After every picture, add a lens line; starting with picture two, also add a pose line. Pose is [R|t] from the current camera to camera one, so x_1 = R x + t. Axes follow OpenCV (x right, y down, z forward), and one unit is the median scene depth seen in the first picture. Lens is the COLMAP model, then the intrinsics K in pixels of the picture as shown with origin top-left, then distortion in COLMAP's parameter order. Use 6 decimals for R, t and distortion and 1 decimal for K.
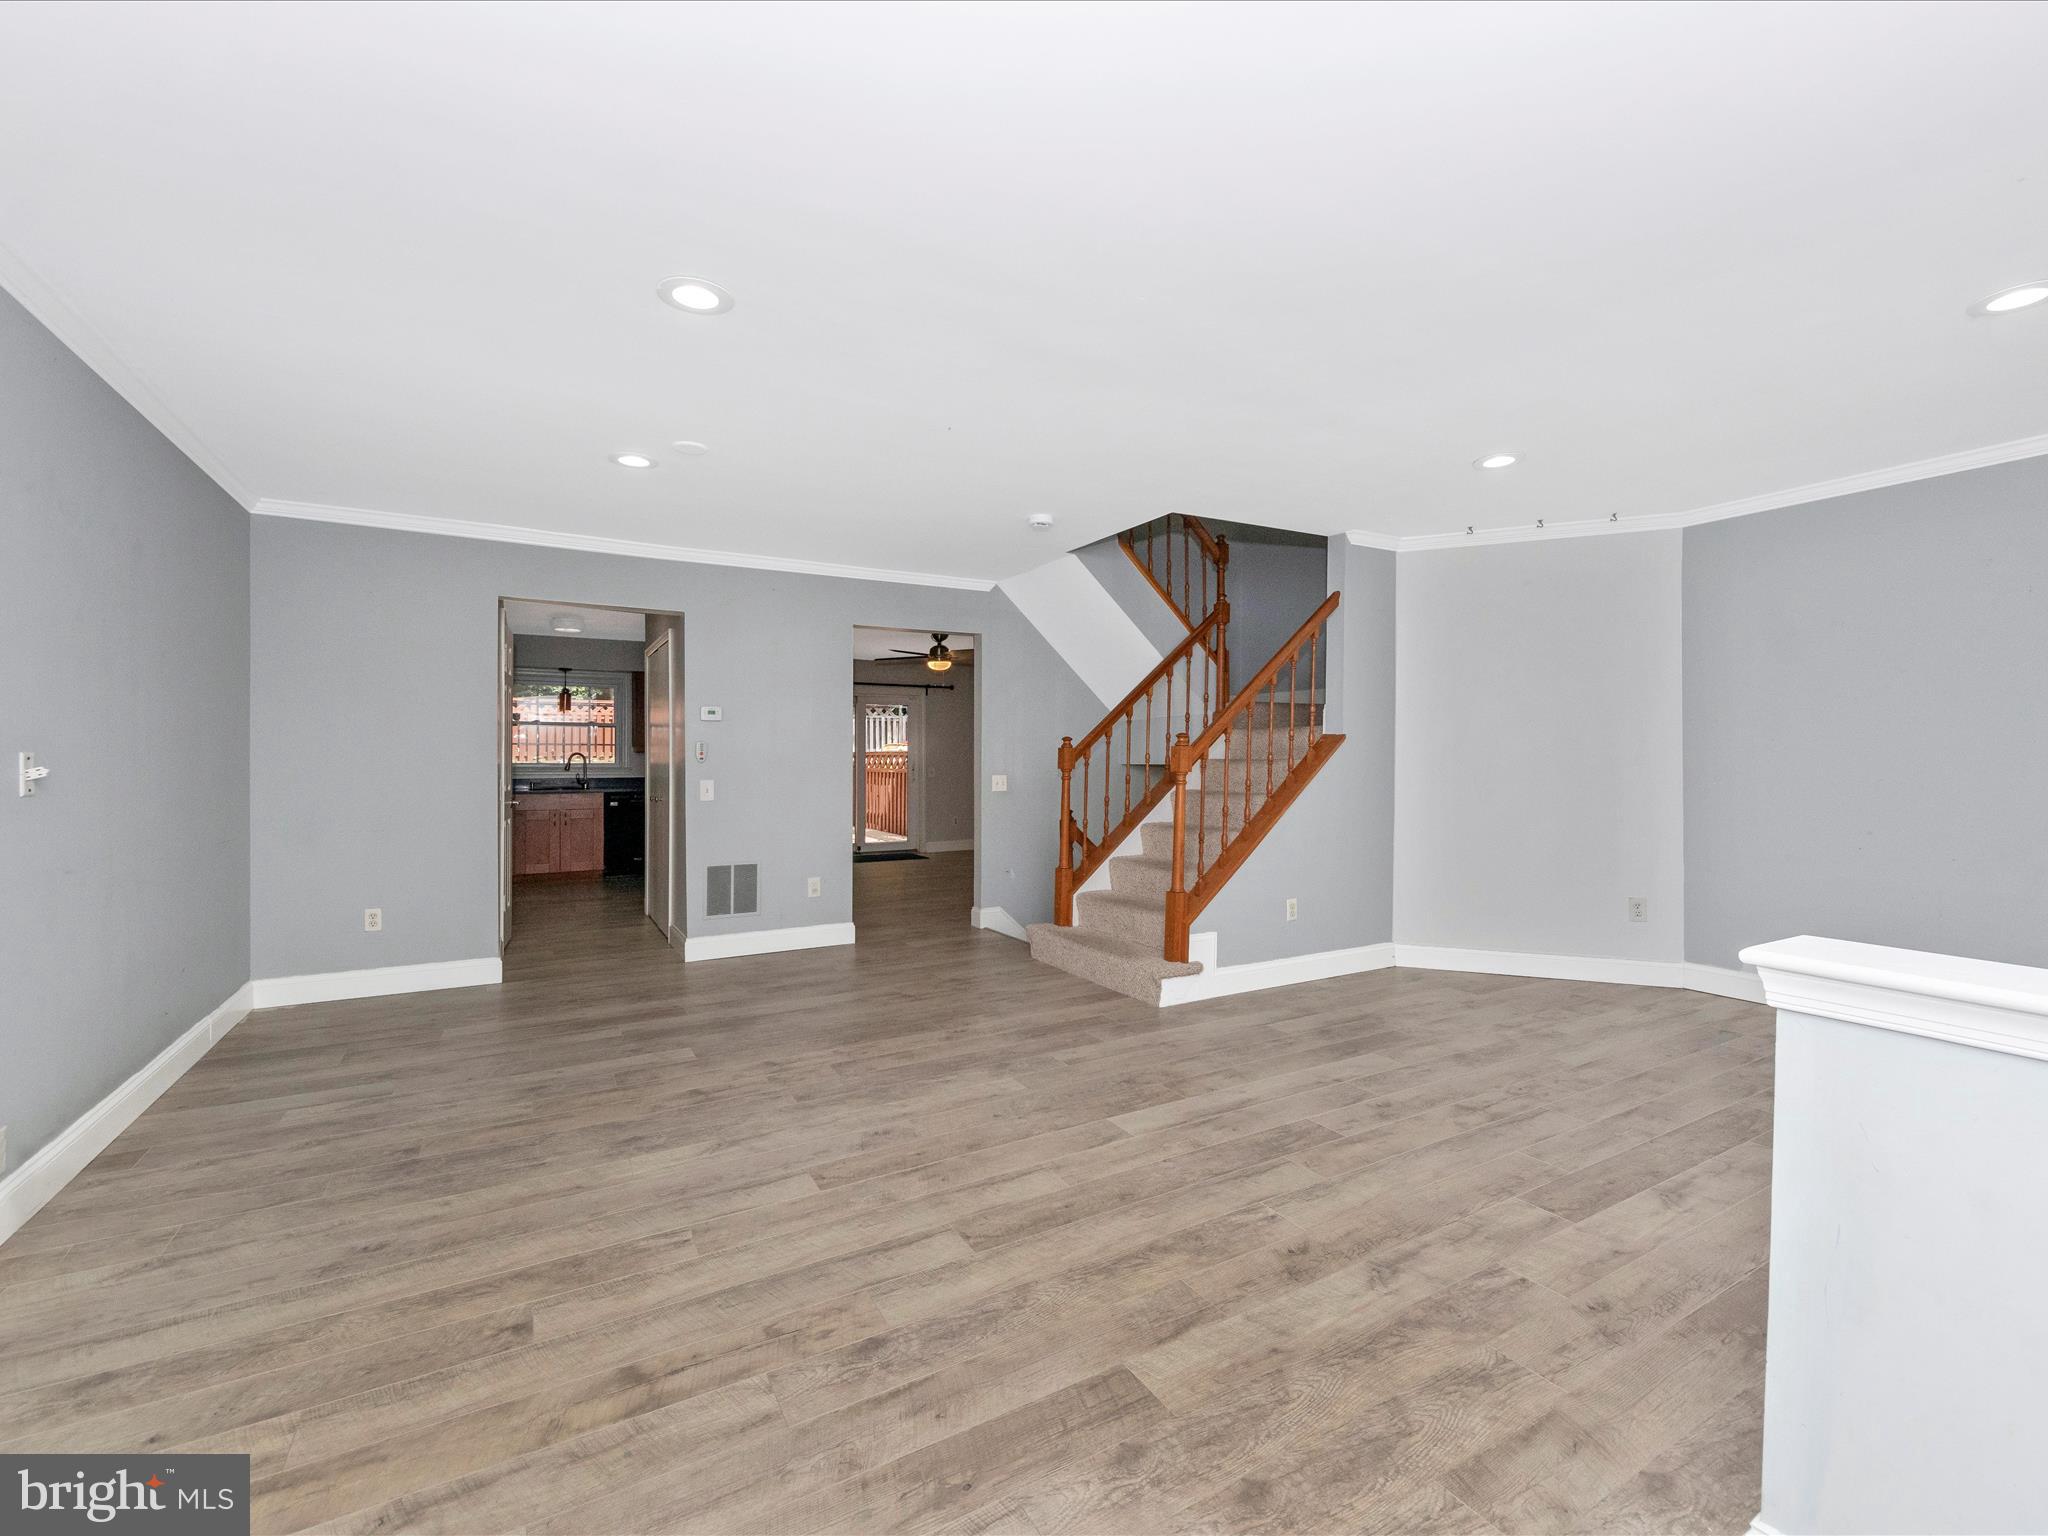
lens RADIAL K [[861.7, 0, 1020.1], [0, 861.7, 769.4], [0, 0, 1]] dist [0.004314, -0.004447]
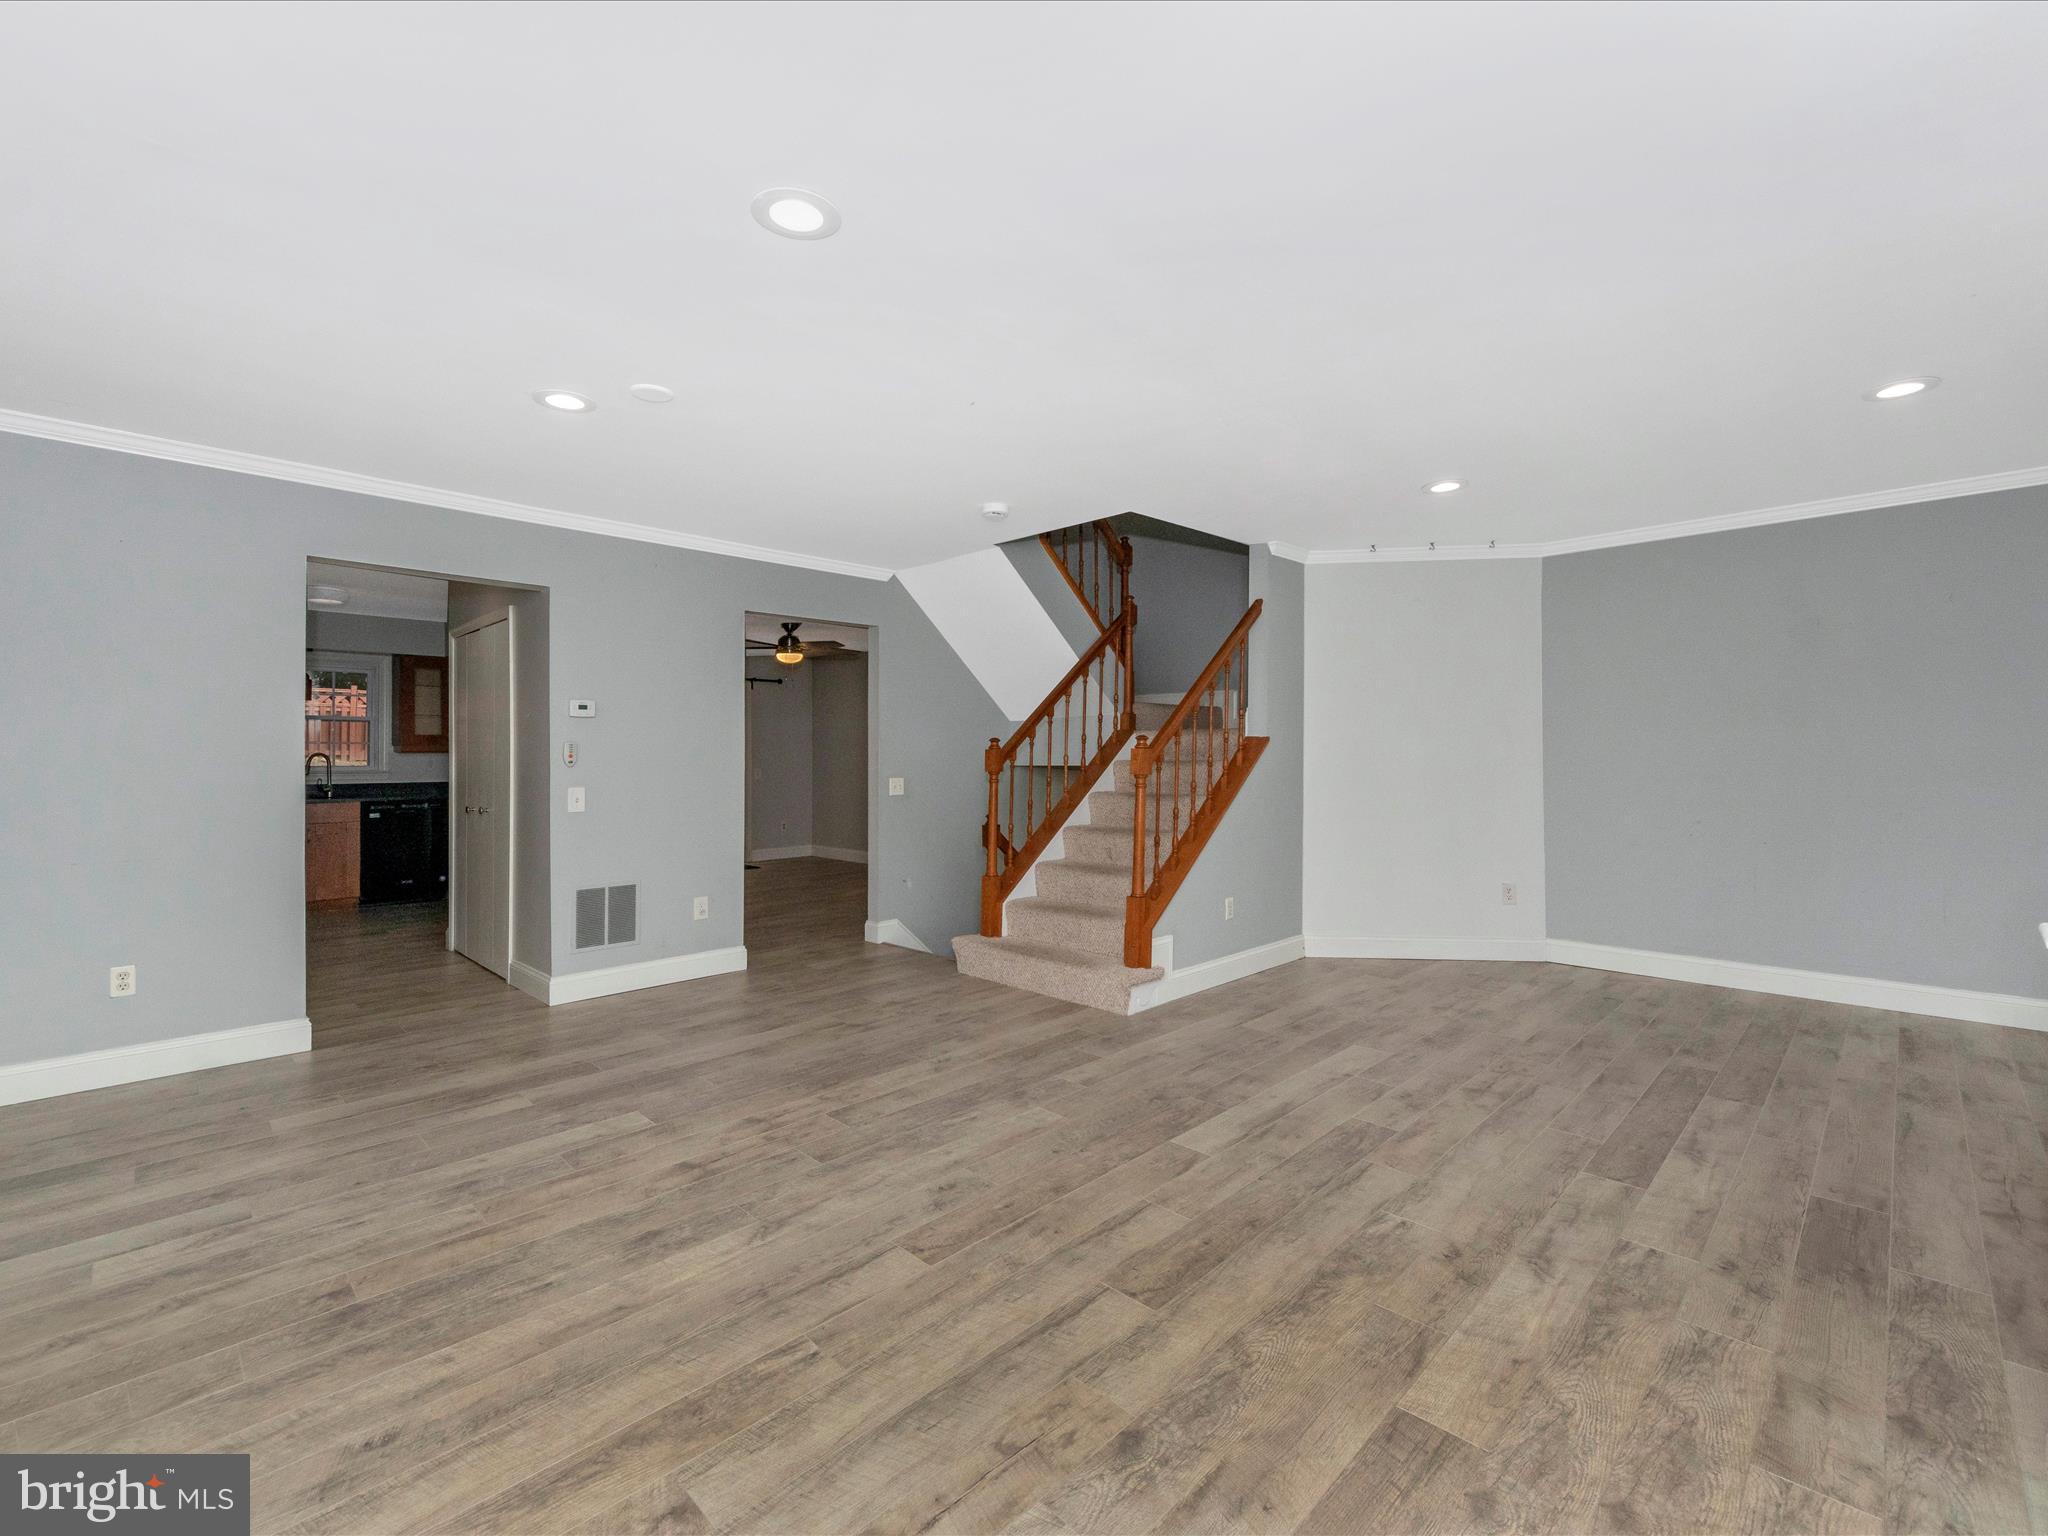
lens RADIAL K [[879.6, 0, 1022.9], [0, 879.6, 751.5], [0, 0, 1]] dist [0.006918, -0.007011]
pose [[0.964399, -0.000403, 0.264451, -0.253035], [0.005348, 0.999824, -0.017979, -0.006665], [-0.264397, 0.018754, 0.964232, 0.077792]]
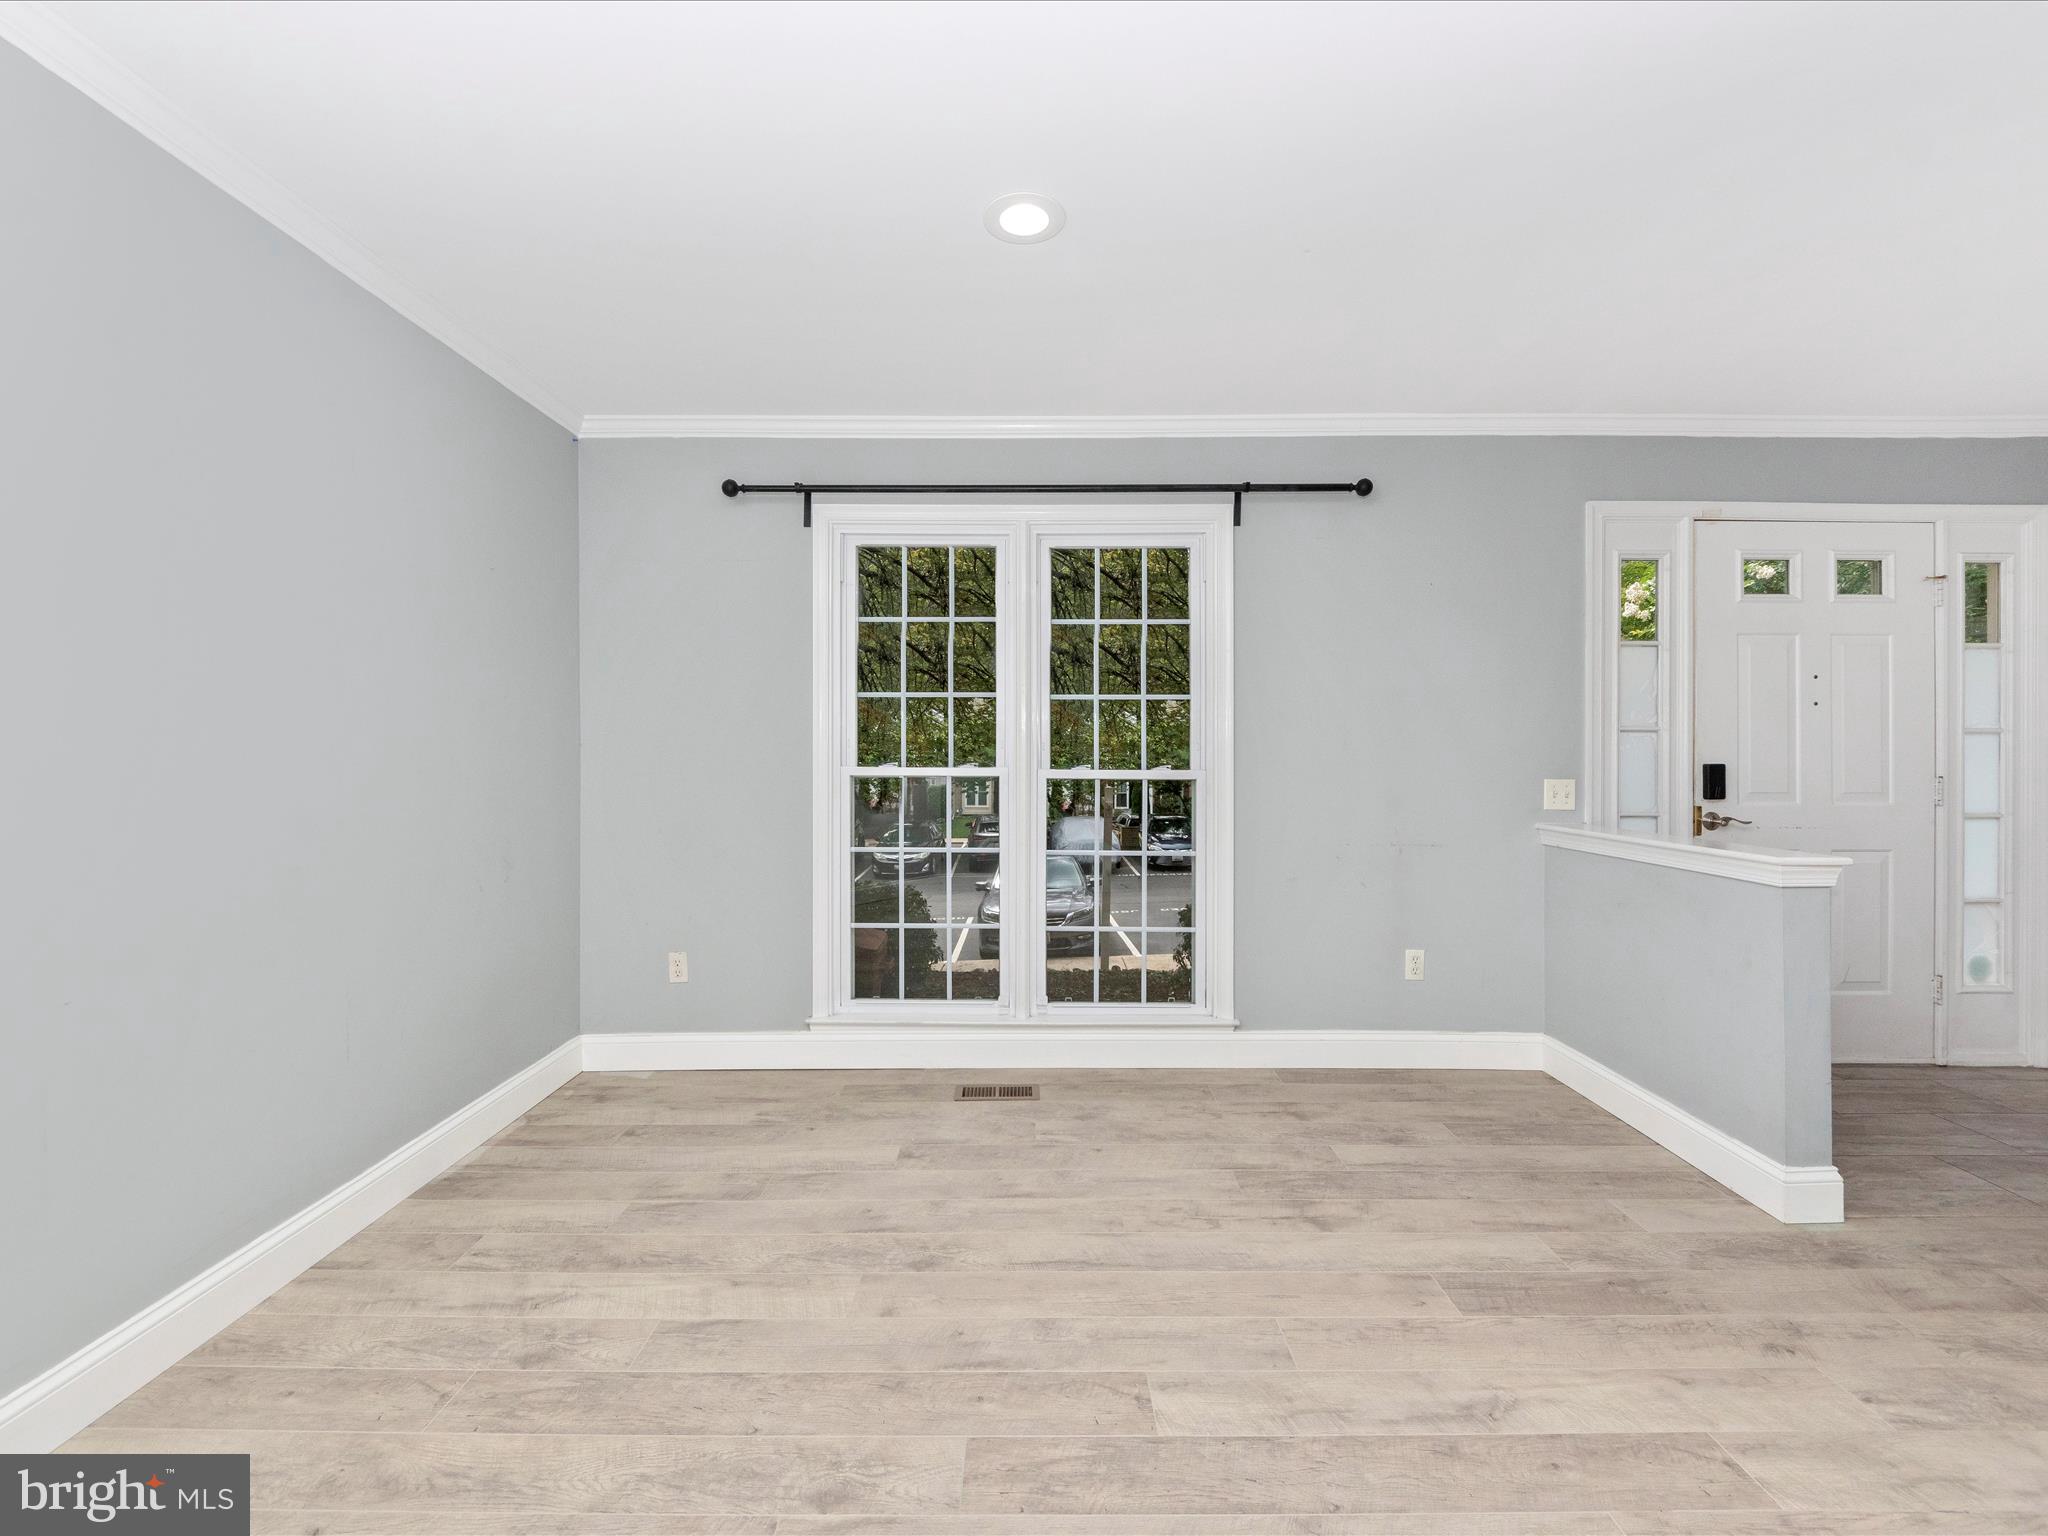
lens RADIAL K [[879.6, 0, 1015.4], [0, 879.6, 769.1], [0, 0, 1]] dist [0.006918, -0.007011]
pose [[-0.867141, -0.007087, 0.498012, 0.482640], [0.009899, 0.999456, 0.031458, -0.021688], [-0.497964, 0.032208, -0.866599, 1.158751]]
